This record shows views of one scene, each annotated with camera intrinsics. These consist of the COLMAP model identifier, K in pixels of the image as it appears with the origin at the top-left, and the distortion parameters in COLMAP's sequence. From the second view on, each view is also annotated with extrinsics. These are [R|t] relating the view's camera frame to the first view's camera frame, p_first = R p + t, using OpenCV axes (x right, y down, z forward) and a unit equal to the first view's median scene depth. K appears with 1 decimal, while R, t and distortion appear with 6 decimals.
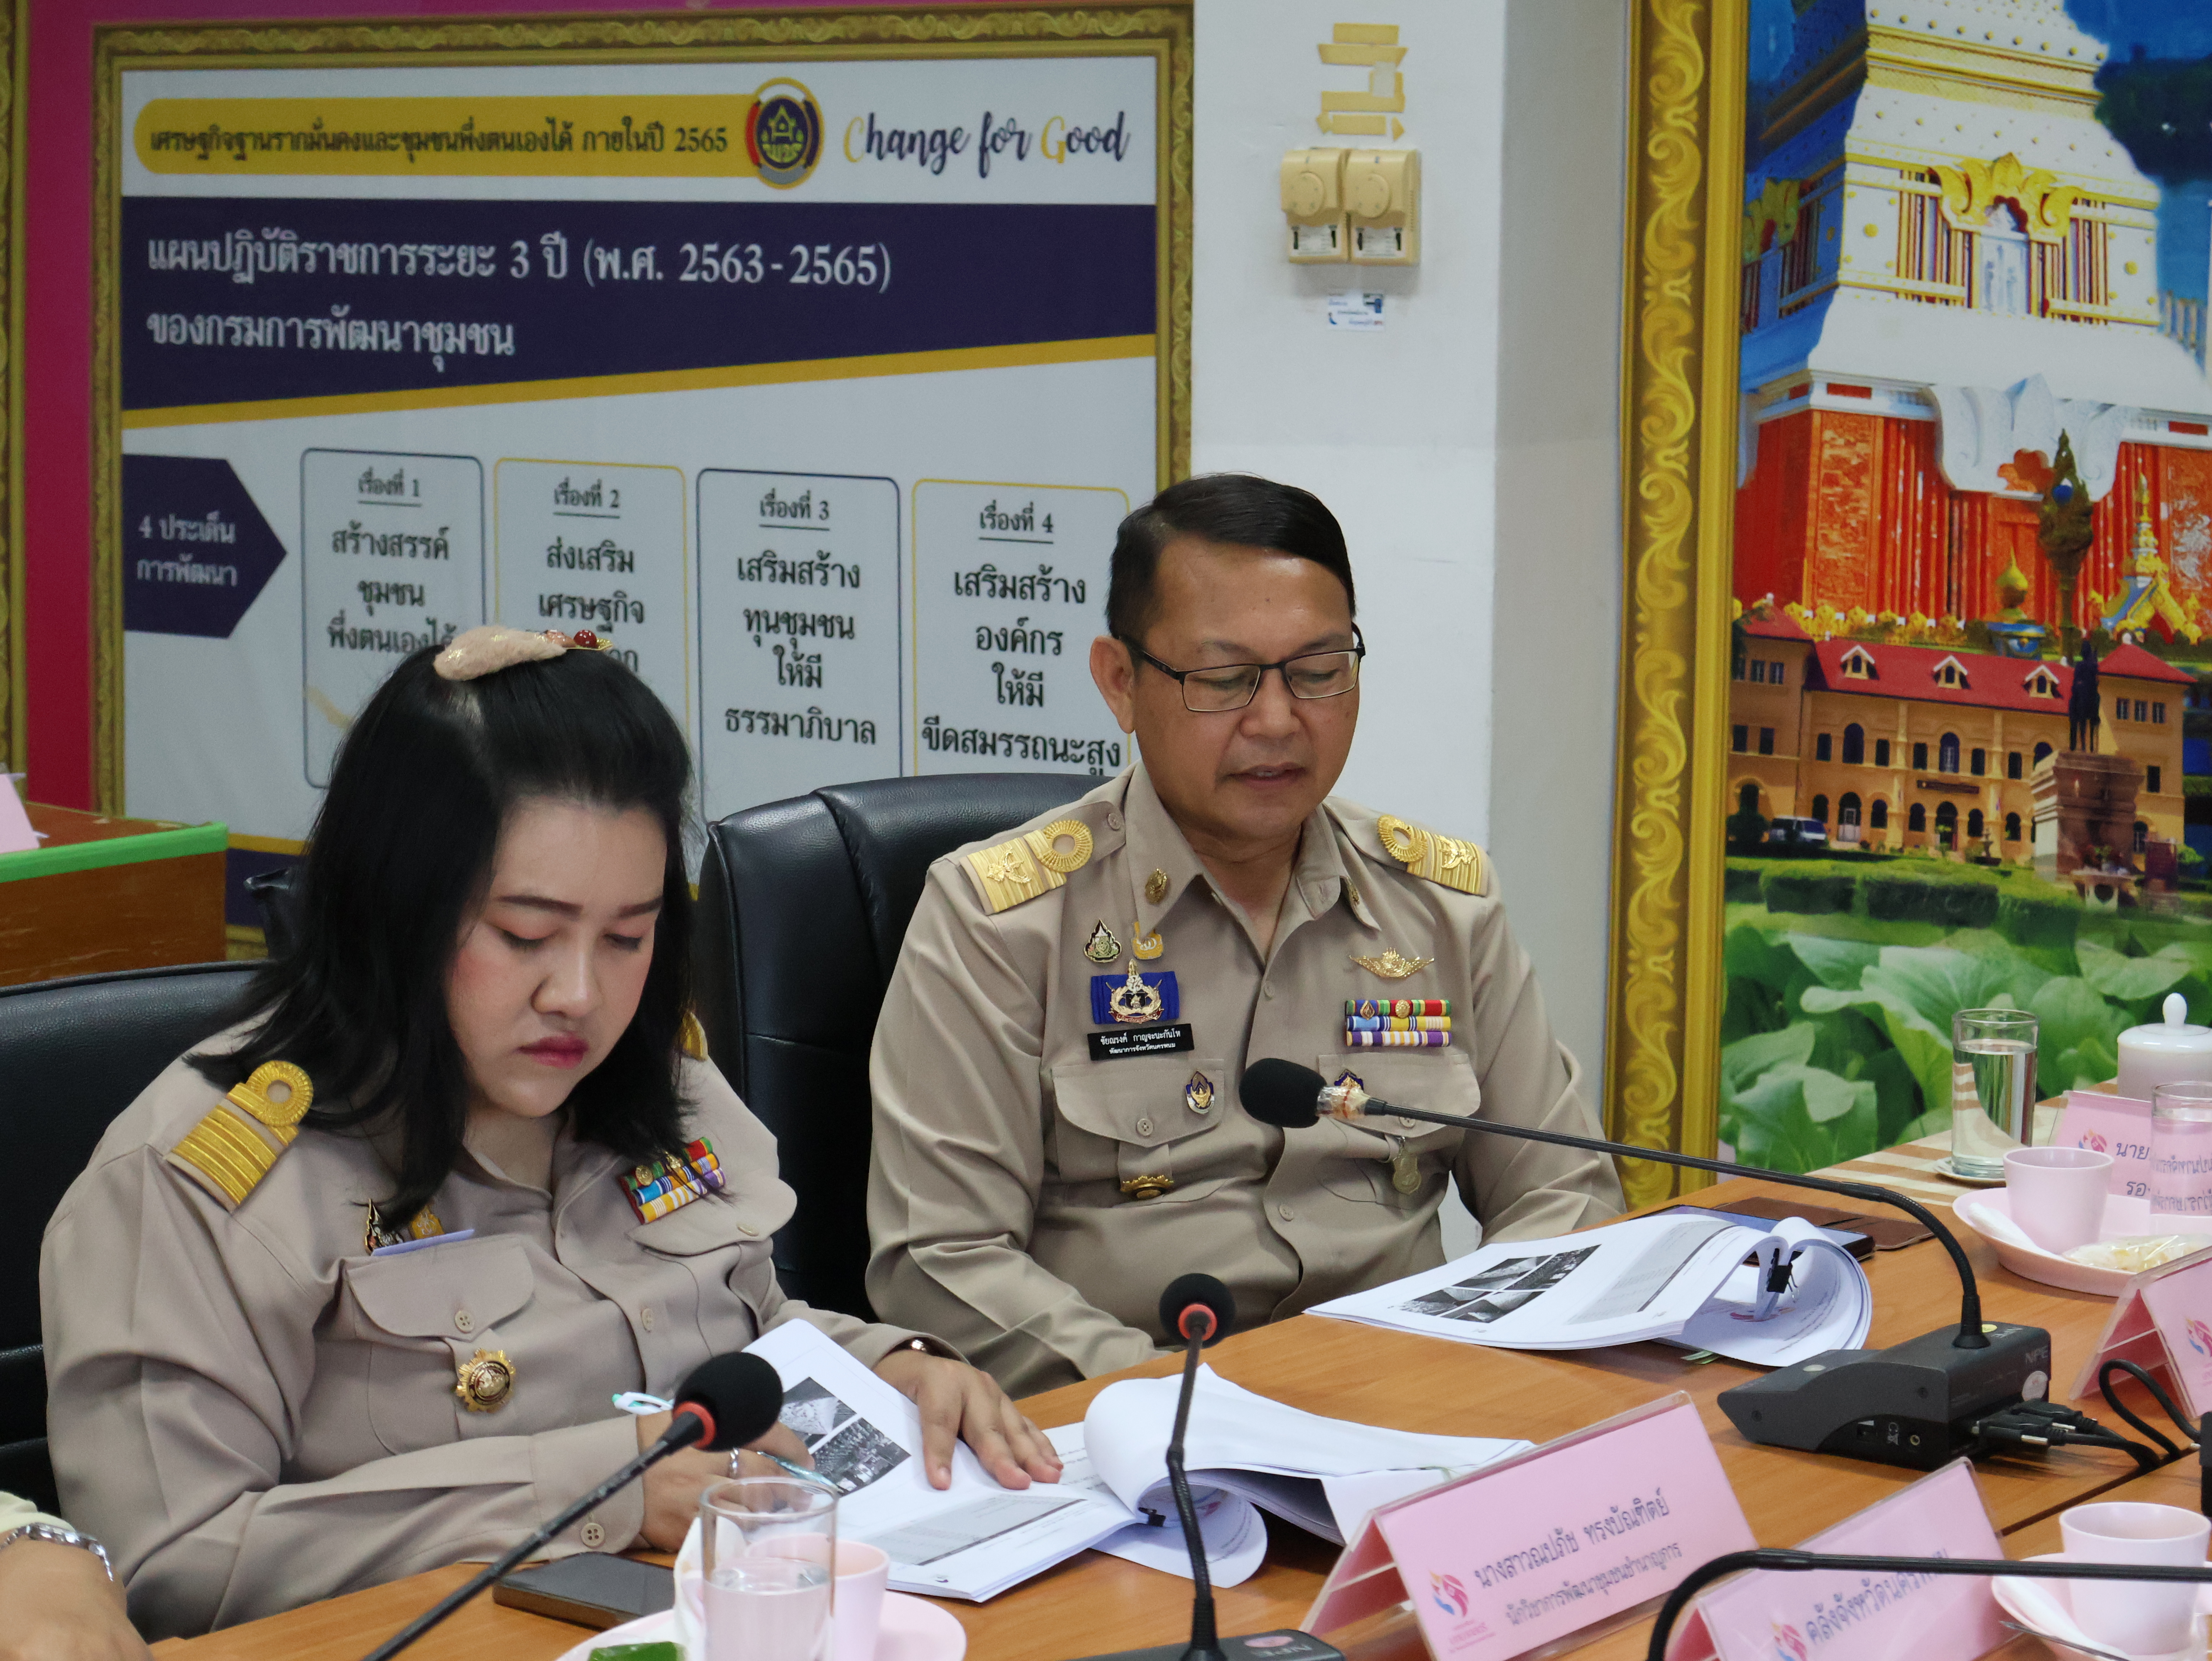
lens RADIAL K [[4930.1, 0, 1106.0], [0, 4930.1, 830.5], [0, 0, 1]] dist [0.047336, -0.260879]
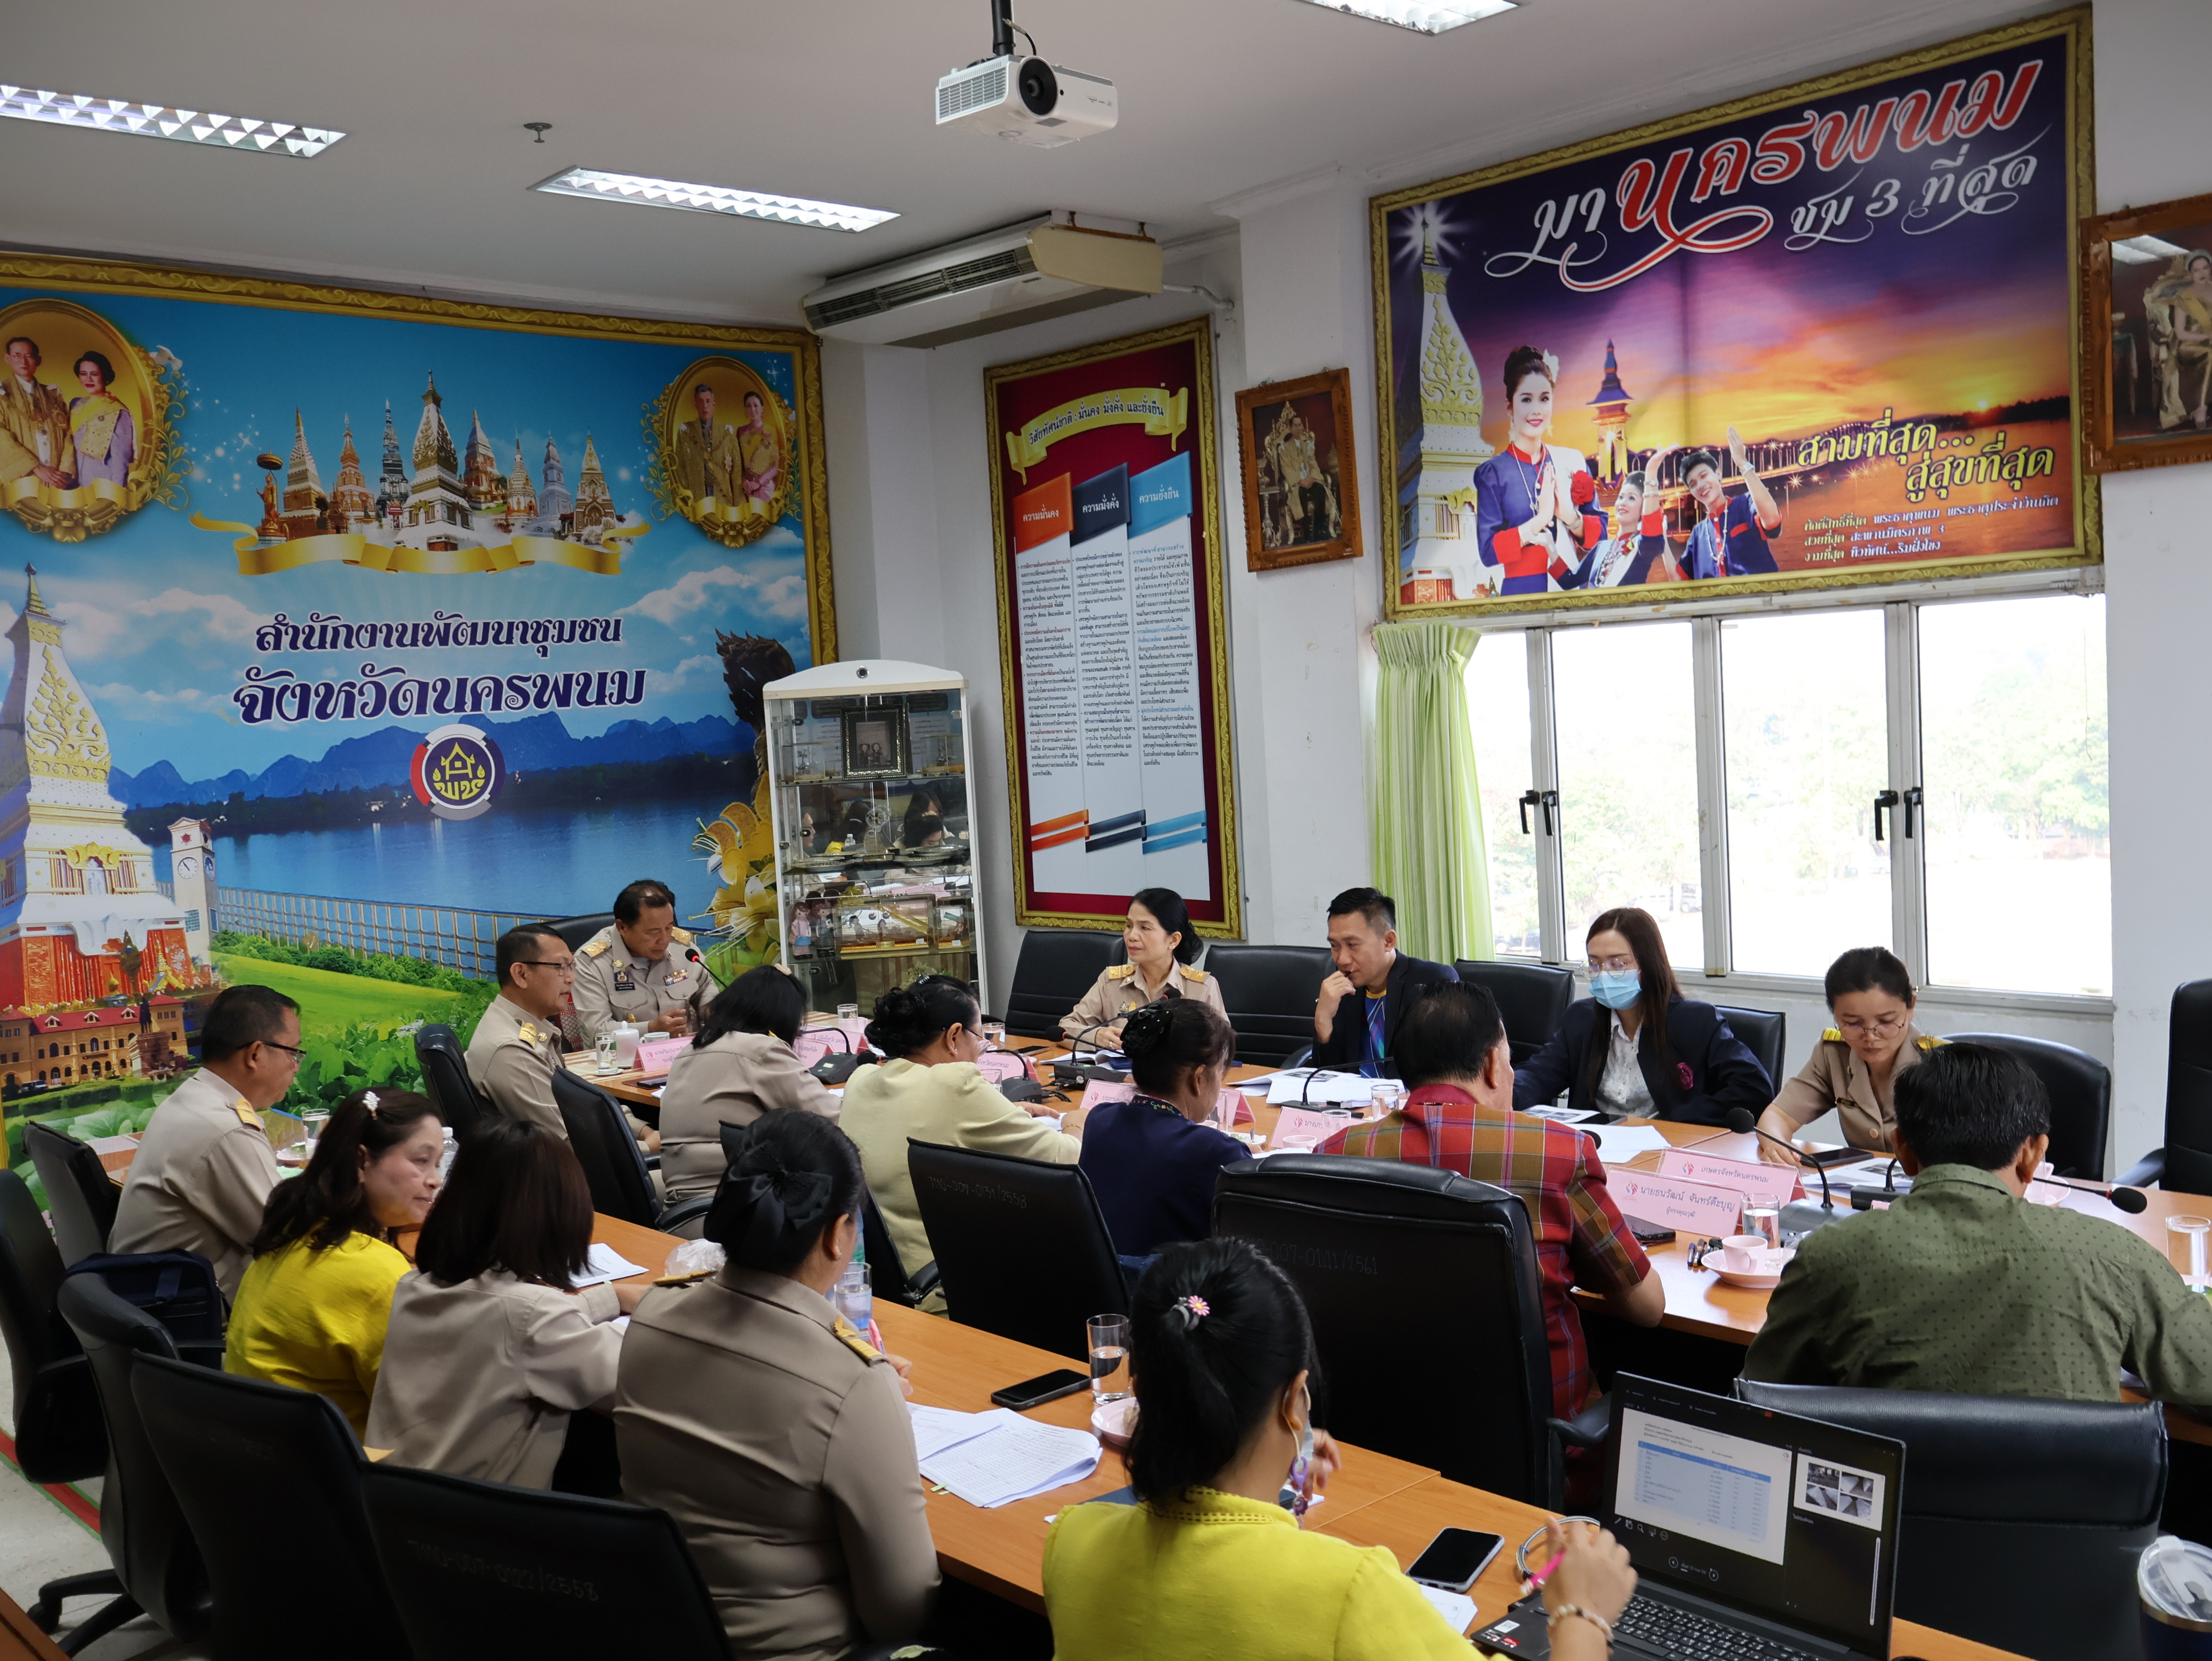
lens RADIAL K [[2074.2, 0, 1112.0], [0, 2074.2, 829.6], [0, 0, 1]] dist [-0.011163, 0.015044]
pose [[0.153032, -0.074765, 0.985389, -0.830377], [0.187051, 0.981300, 0.045405, -0.074058], [-0.970357, 0.177370, 0.164155, 0.165256]]
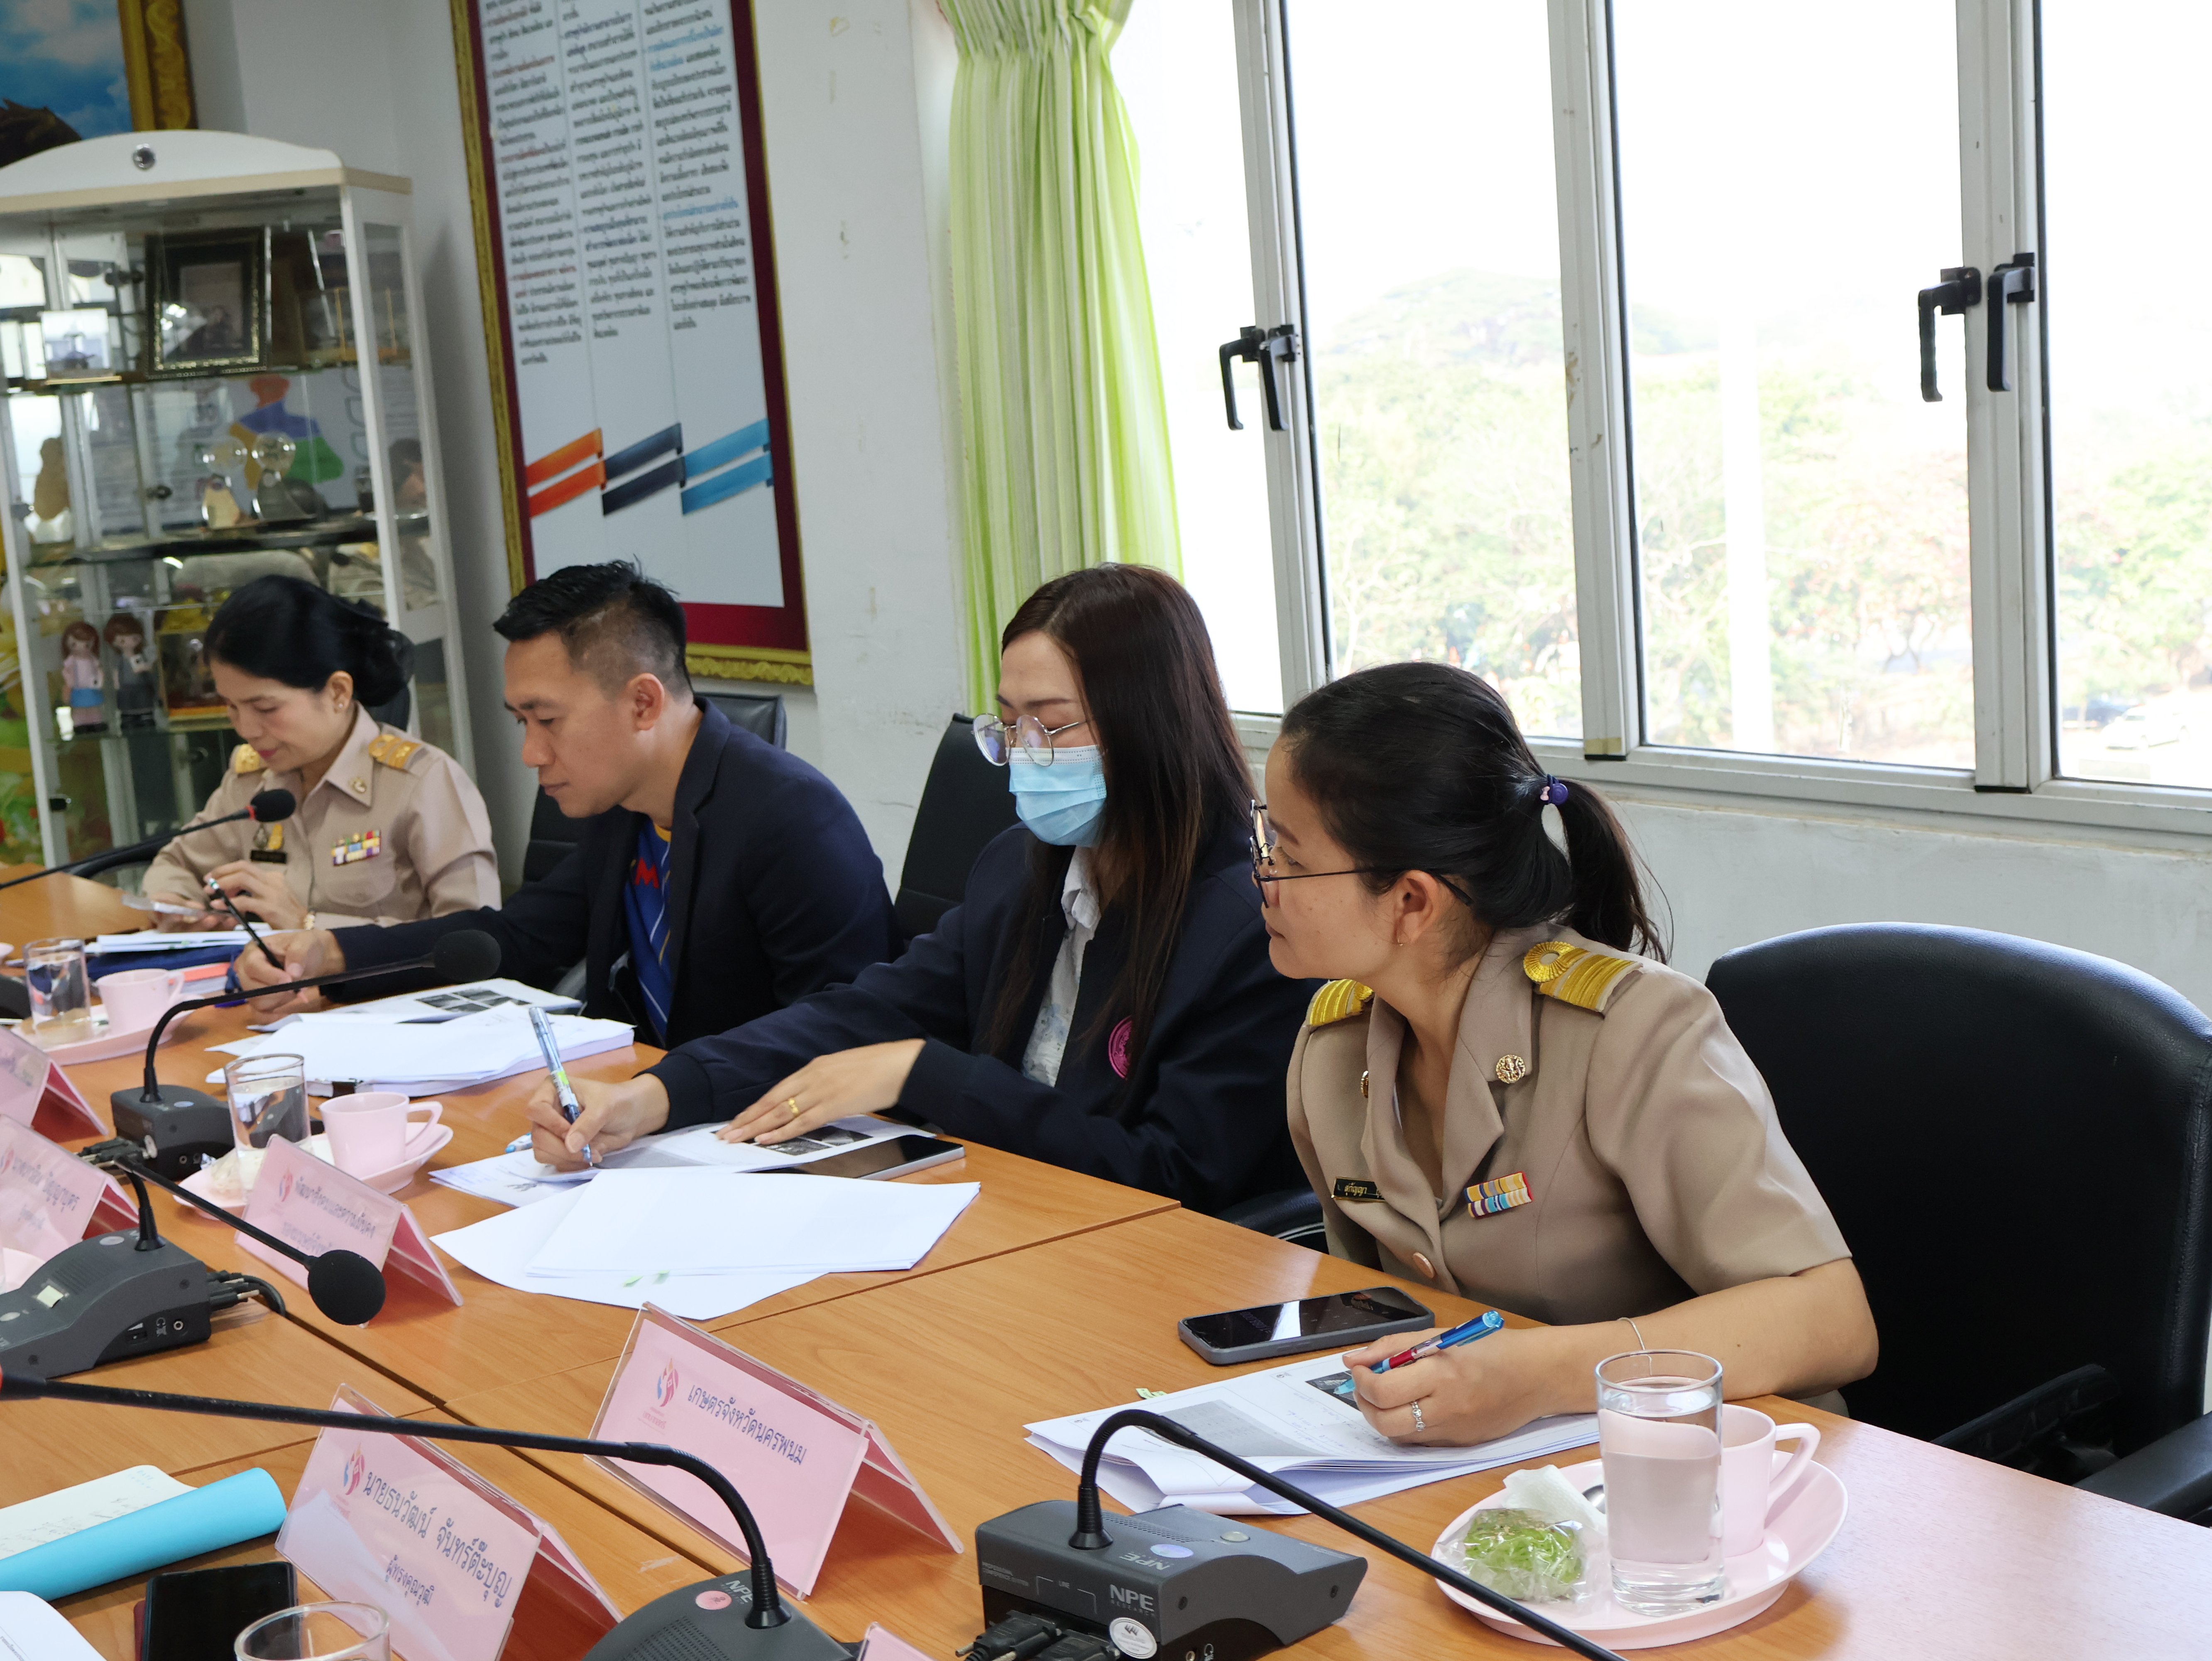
lens RADIAL K [[3054.1, 0, 1102.1], [0, 3054.1, 829.5], [0, 0, 1]] dist [-0.001975, 0.003020]
pose [[0.271757, -0.163341, 0.948403, -0.421087], [0.202047, 0.973211, 0.109719, 0.019555], [-0.940917, 0.161805, 0.297479, -0.019032]]
